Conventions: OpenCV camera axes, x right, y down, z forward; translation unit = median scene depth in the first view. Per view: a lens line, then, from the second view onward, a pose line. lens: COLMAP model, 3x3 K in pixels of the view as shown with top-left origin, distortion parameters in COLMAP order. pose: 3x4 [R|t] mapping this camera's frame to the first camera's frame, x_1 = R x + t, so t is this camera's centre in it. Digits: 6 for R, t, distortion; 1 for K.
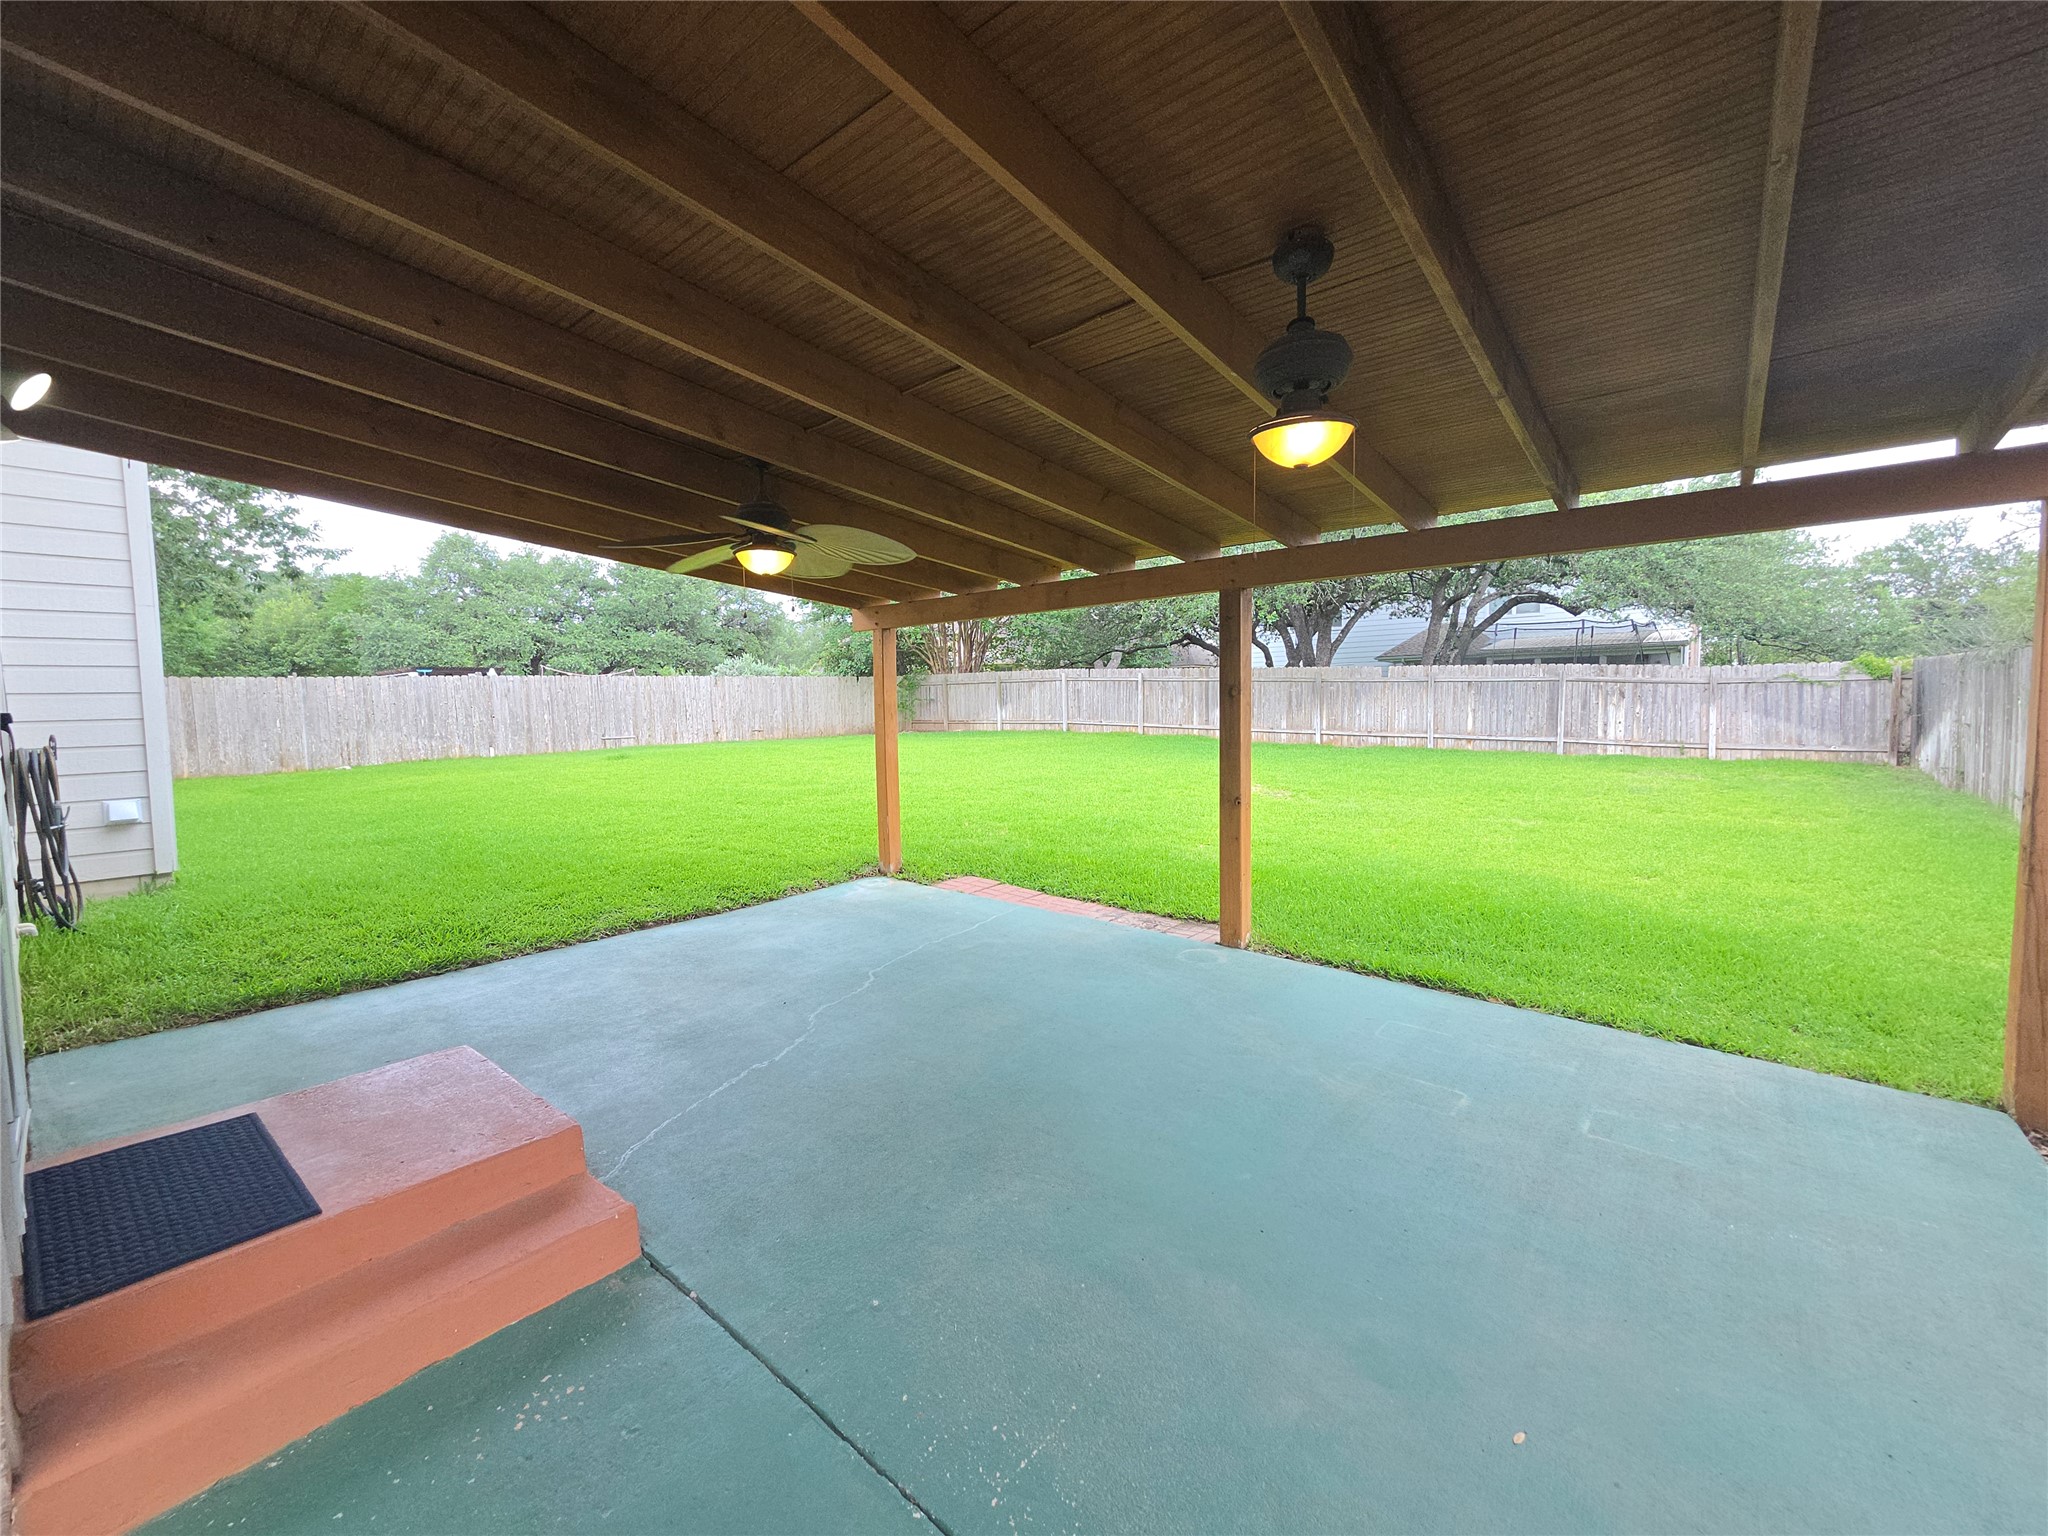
lens RADIAL K [[846.6, 0, 1019.3], [0, 846.6, 763.2], [0, 0, 1]] dist [0.001021, 0.000866]
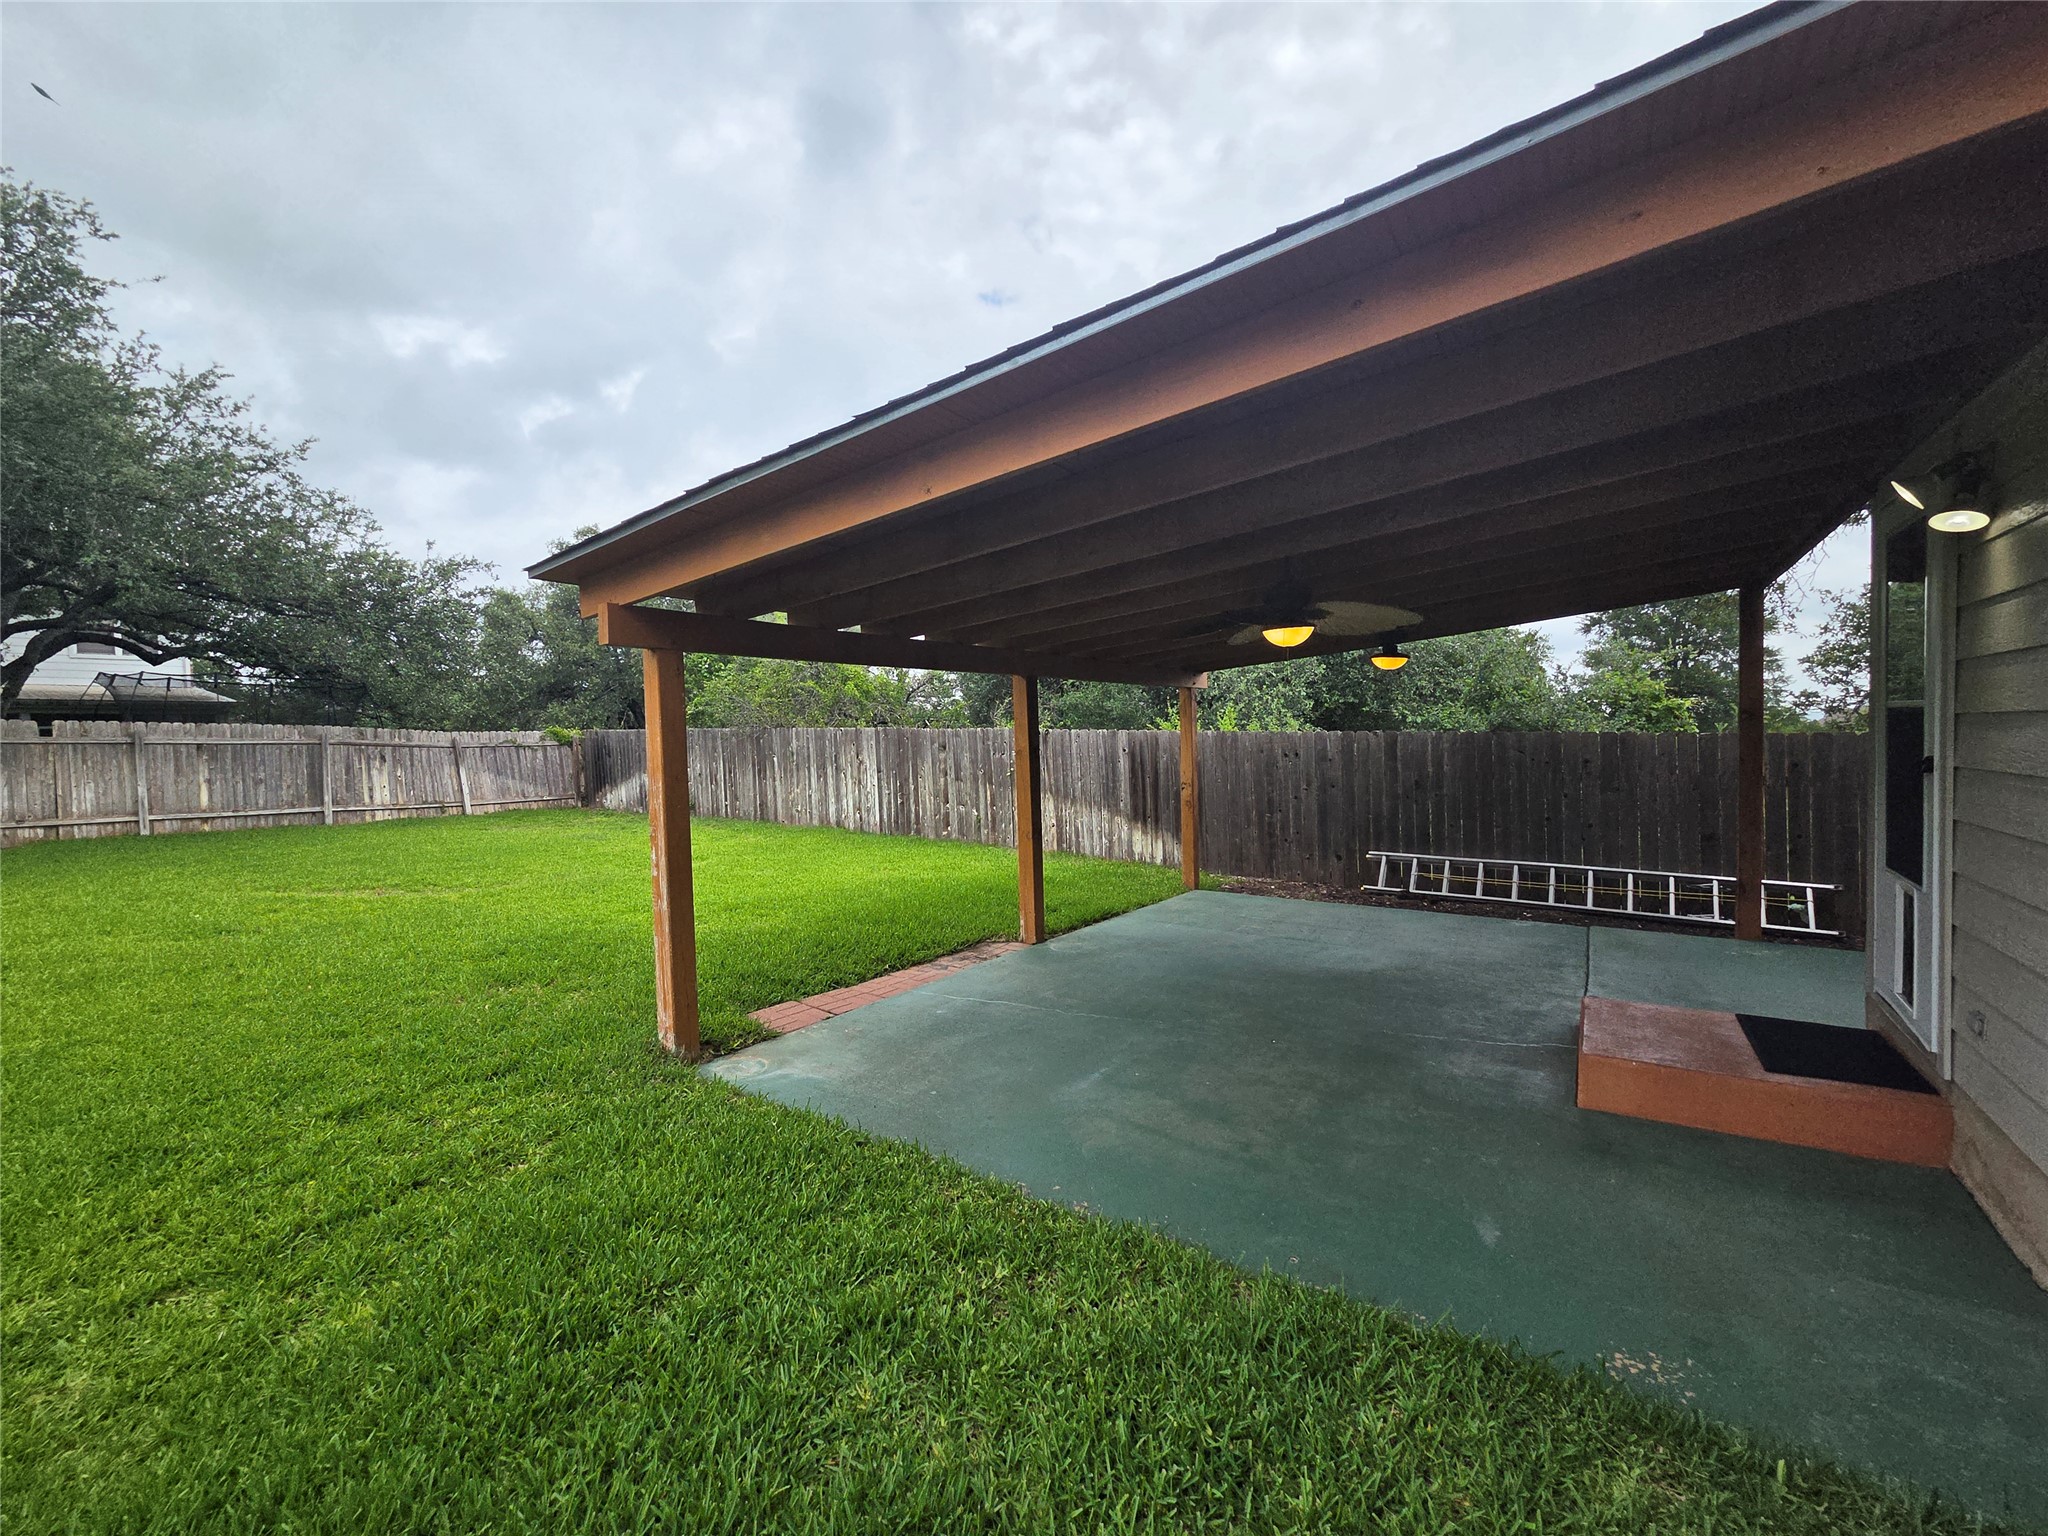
lens RADIAL K [[846.6, 0, 1017.9], [0, 846.6, 766.0], [0, 0, 1]] dist [0.001021, 0.000866]
pose [[-0.091812, -0.018037, 0.995613, -0.342782], [0.091803, 0.995425, 0.026500, -0.031038], [-0.991536, 0.093833, -0.089736, 0.363856]]
